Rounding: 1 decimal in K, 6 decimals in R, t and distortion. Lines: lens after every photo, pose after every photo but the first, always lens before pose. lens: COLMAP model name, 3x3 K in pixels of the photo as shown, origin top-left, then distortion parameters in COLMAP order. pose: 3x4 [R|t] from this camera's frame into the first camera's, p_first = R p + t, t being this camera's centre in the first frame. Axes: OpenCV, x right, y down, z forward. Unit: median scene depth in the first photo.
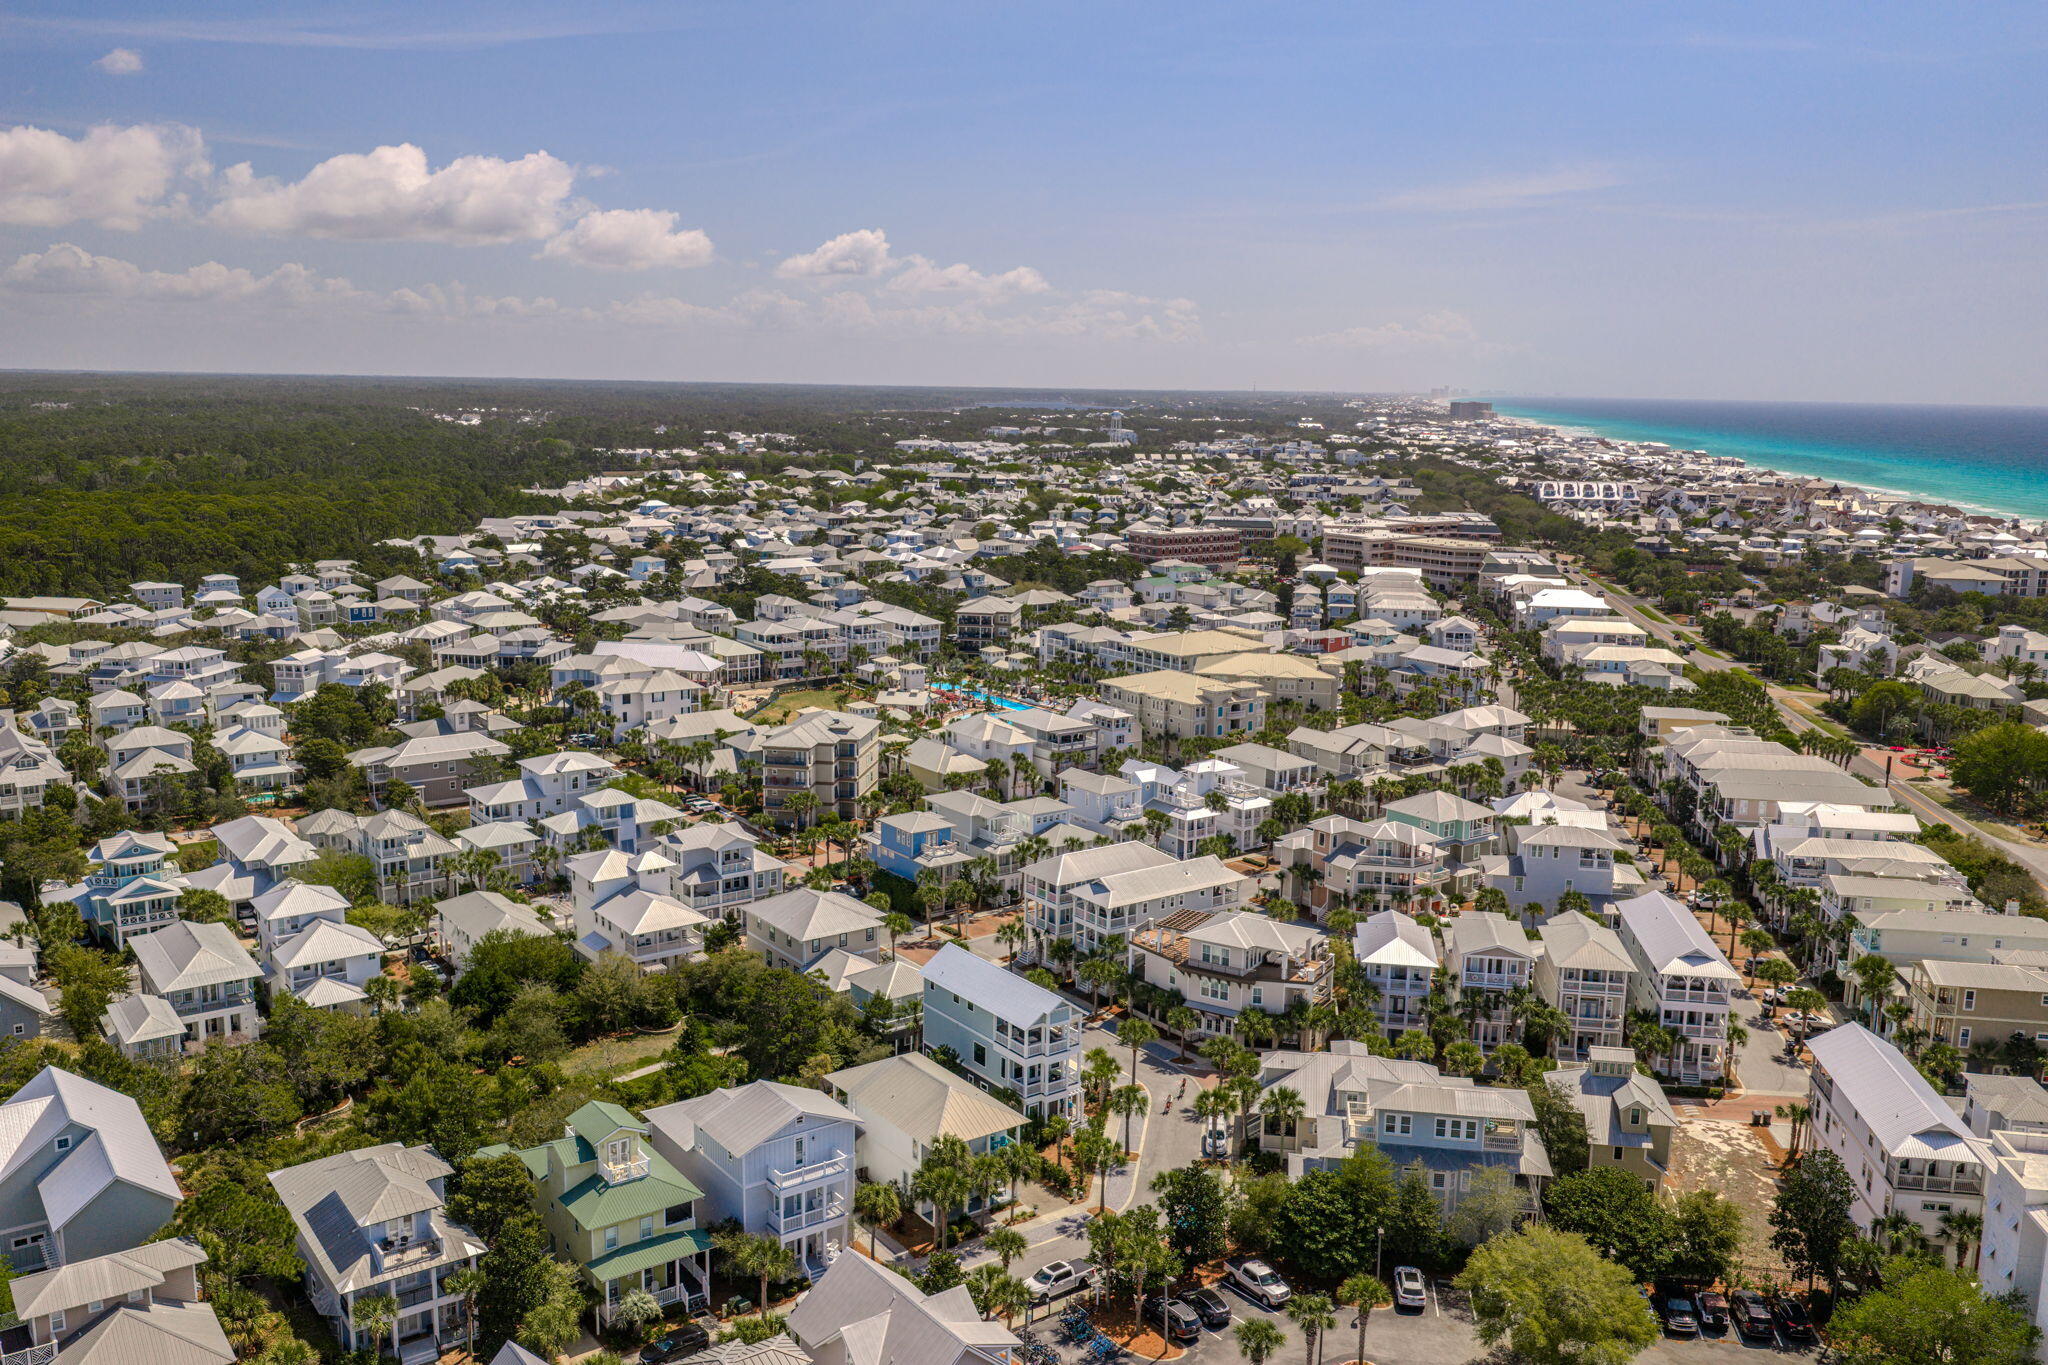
lens RADIAL K [[1690.8, 0, 1031.1], [0, 1690.8, 690.8], [0, 0, 1]] dist [0.036949, -0.066743]
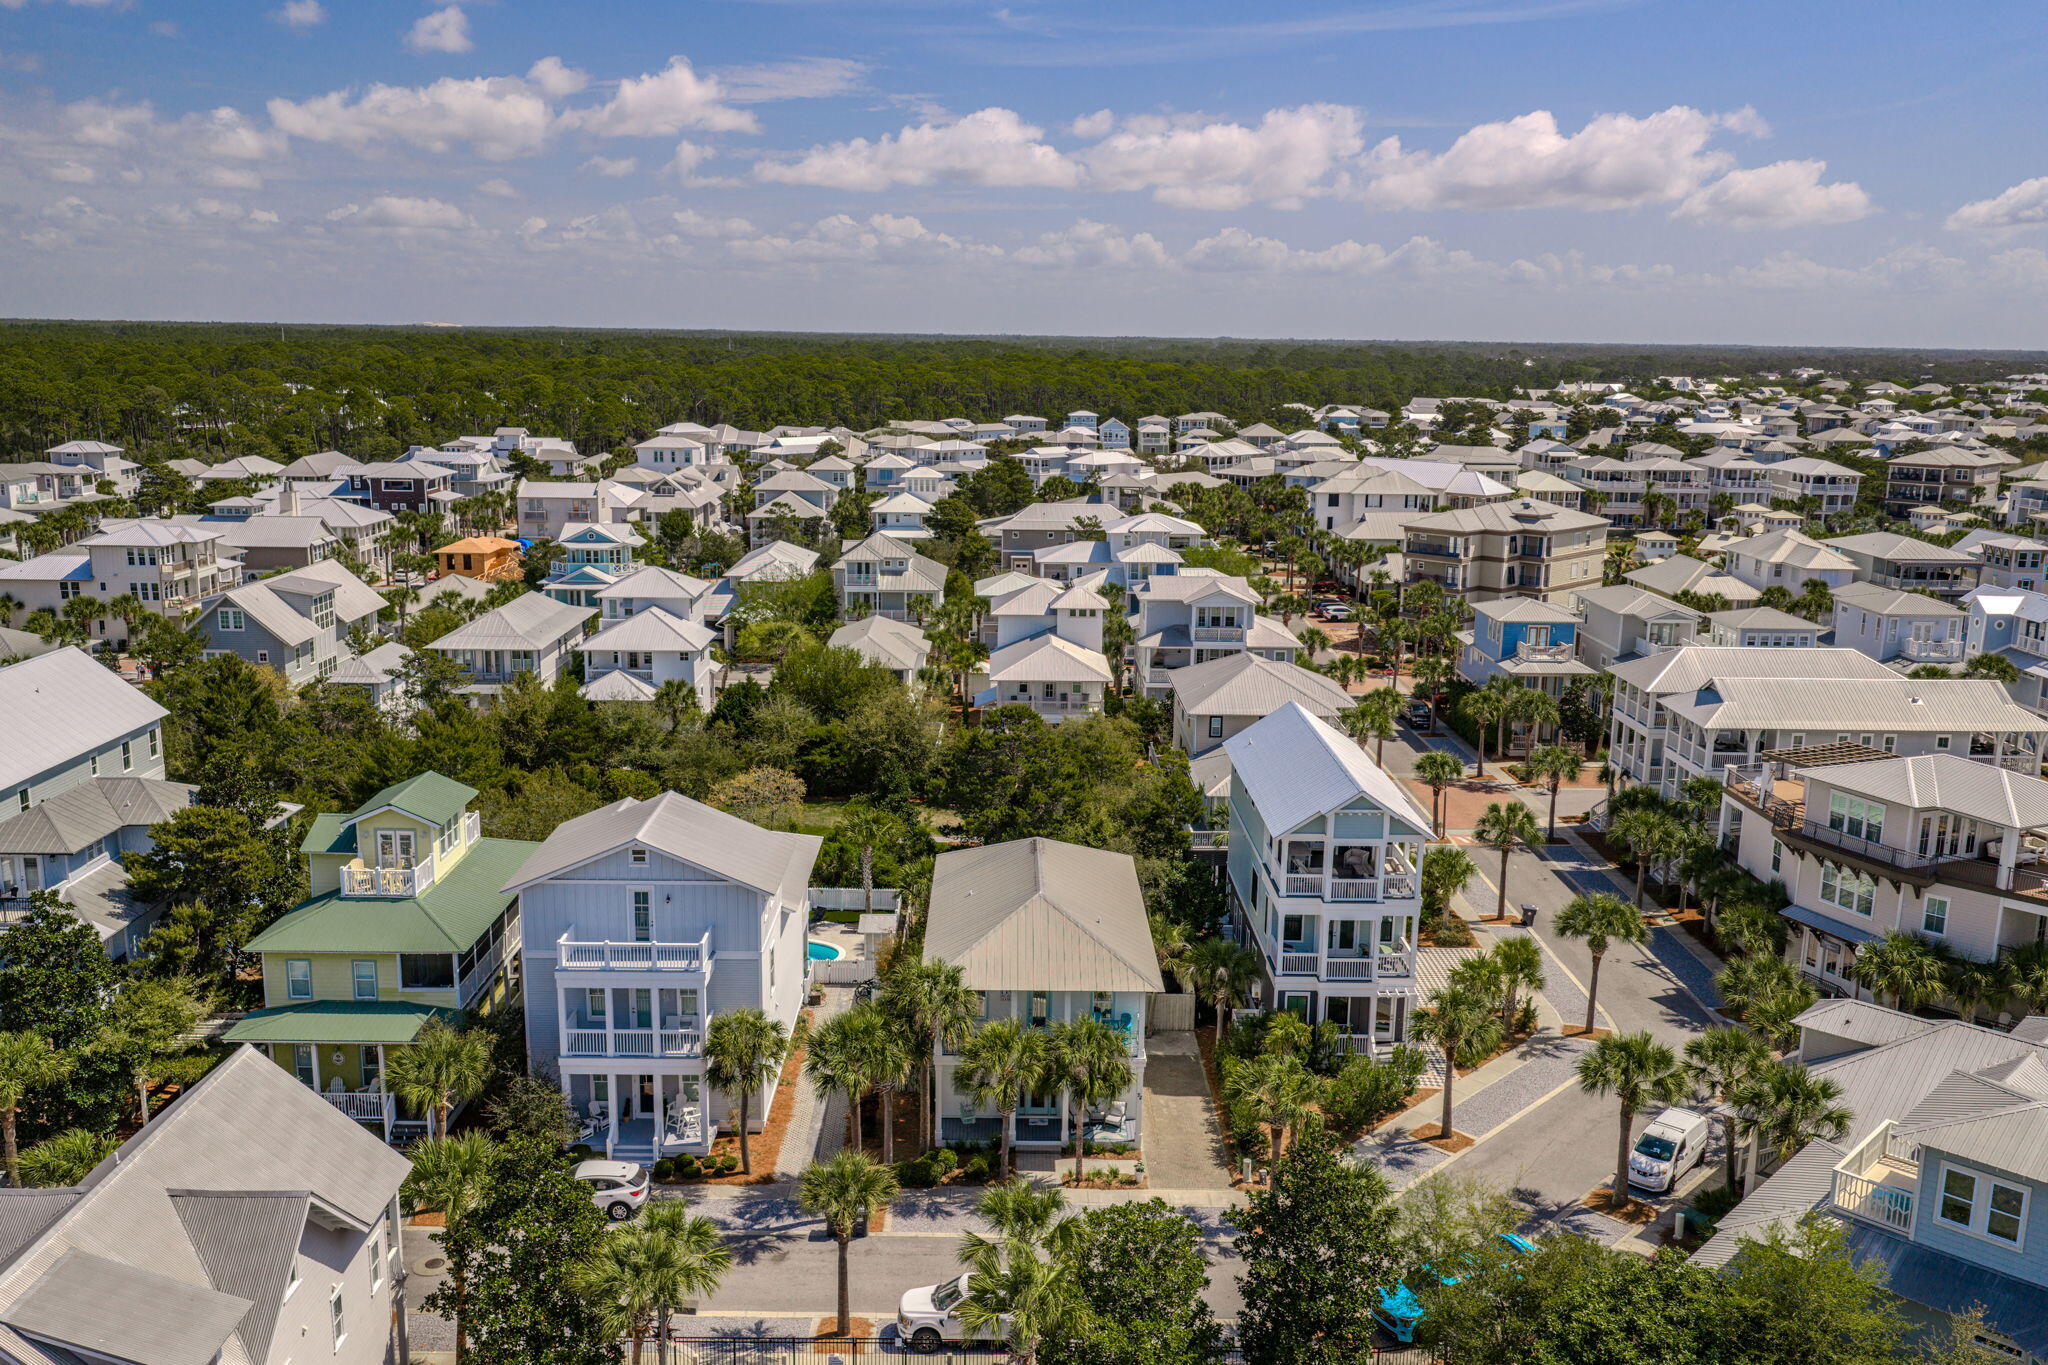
lens RADIAL K [[1690.8, 0, 1031.1], [0, 1690.8, 690.8], [0, 0, 1]] dist [0.036949, -0.066743]
pose [[0.814347, 0.115008, -0.568869, 0.186748], [-0.105483, 0.993174, 0.049790, 0.120462], [0.570712, 0.019460, 0.820920, 0.470143]]
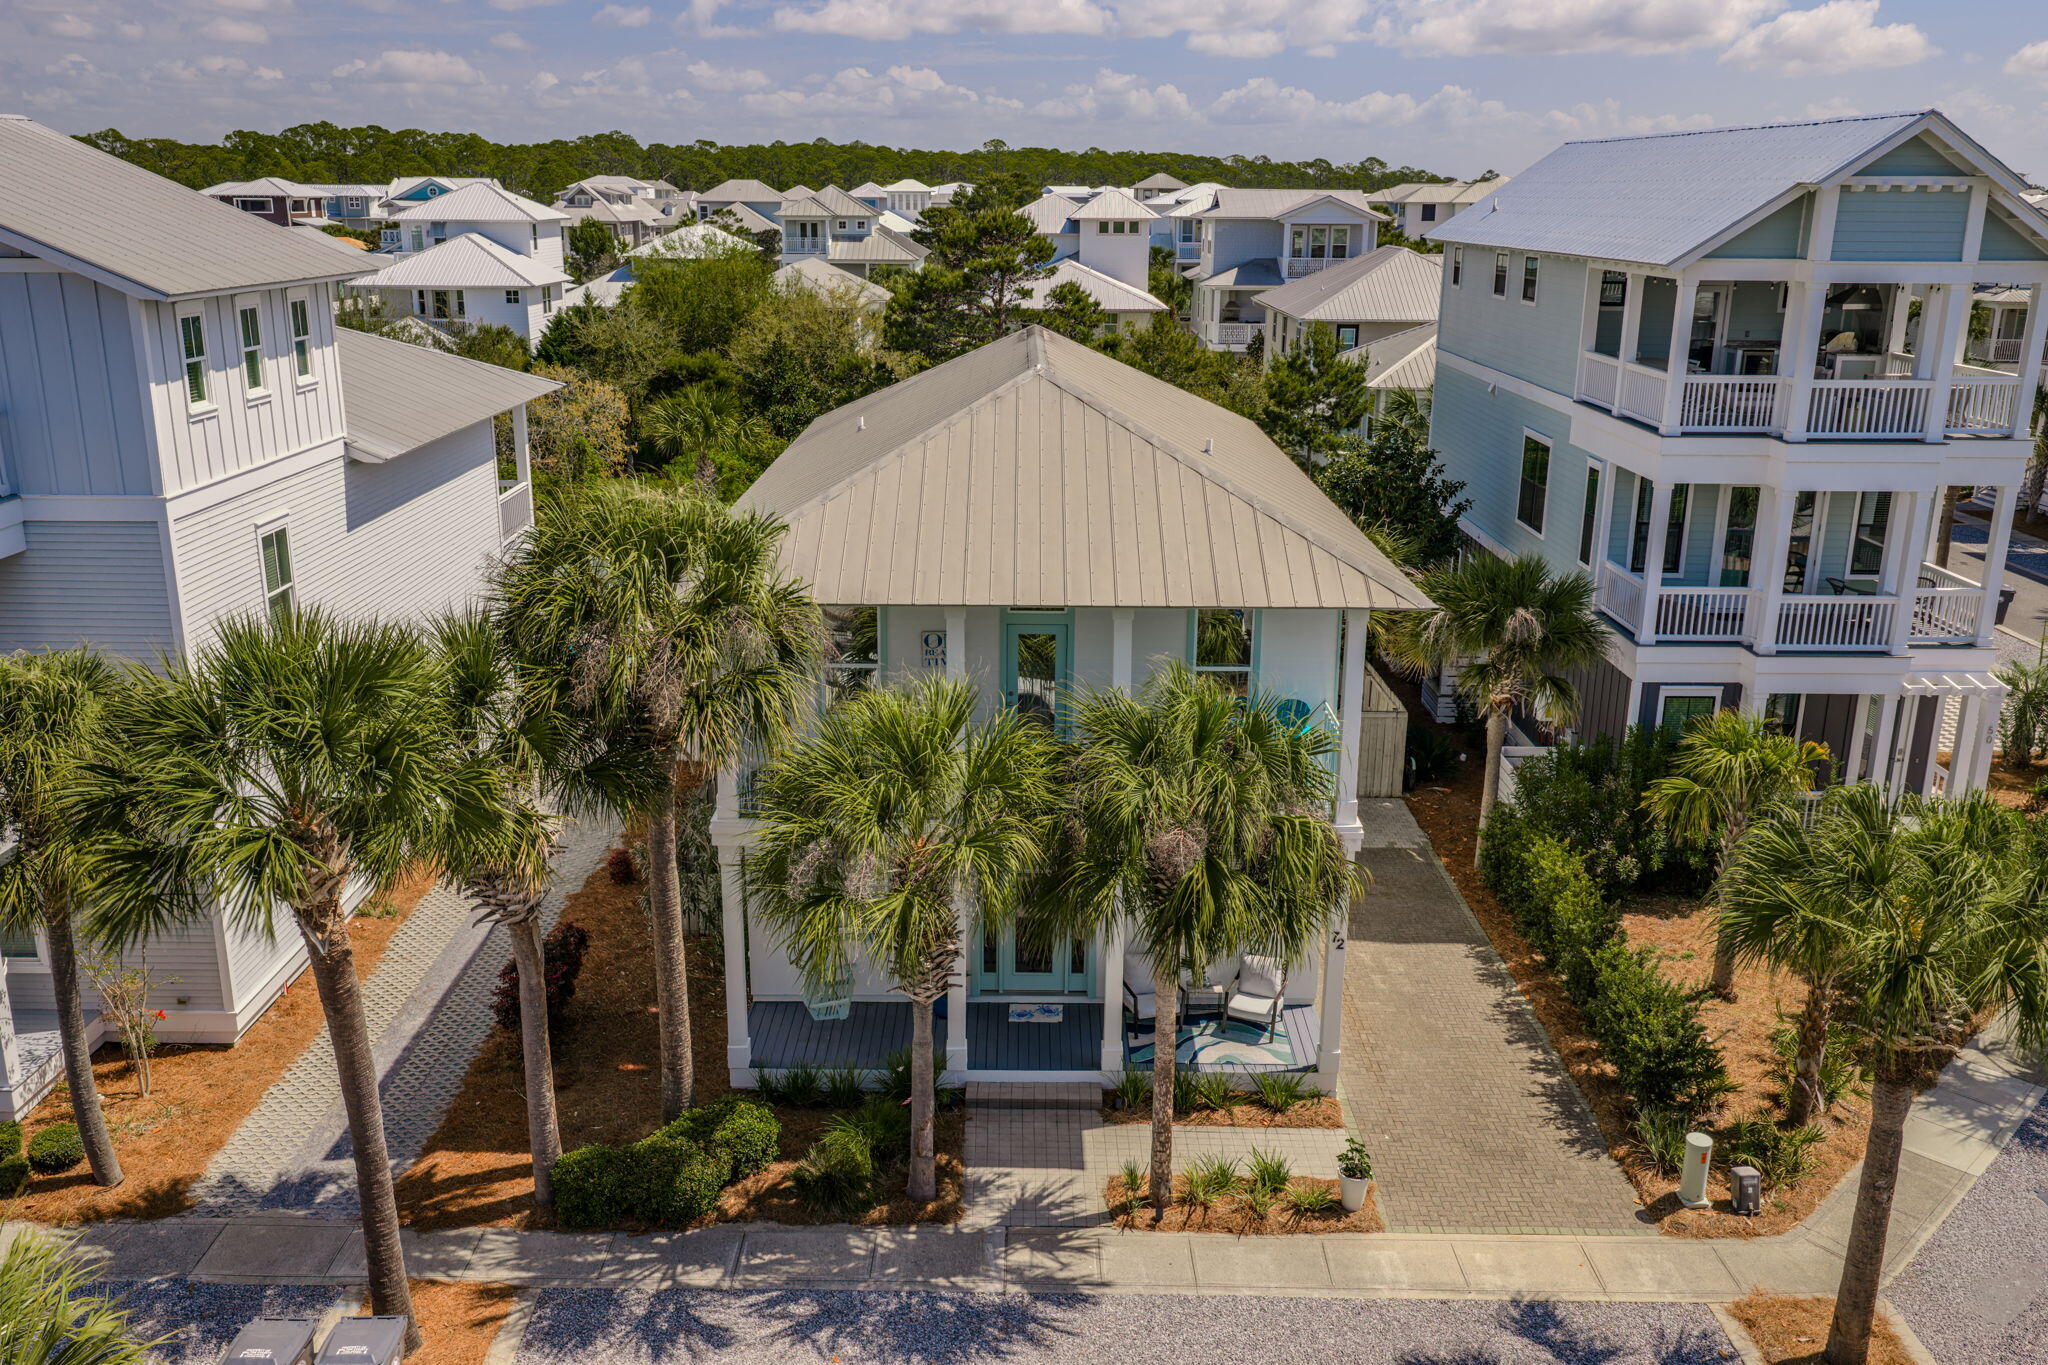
lens RADIAL K [[1698.7, 0, 1029.3], [0, 1698.7, 675.0], [0, 0, 1]] dist [0.026434, -0.046087]
pose [[0.807107, 0.152260, -0.570434, 0.046624], [-0.100678, 0.987517, 0.121137, 0.197318], [0.581758, -0.040340, 0.812361, 0.690015]]
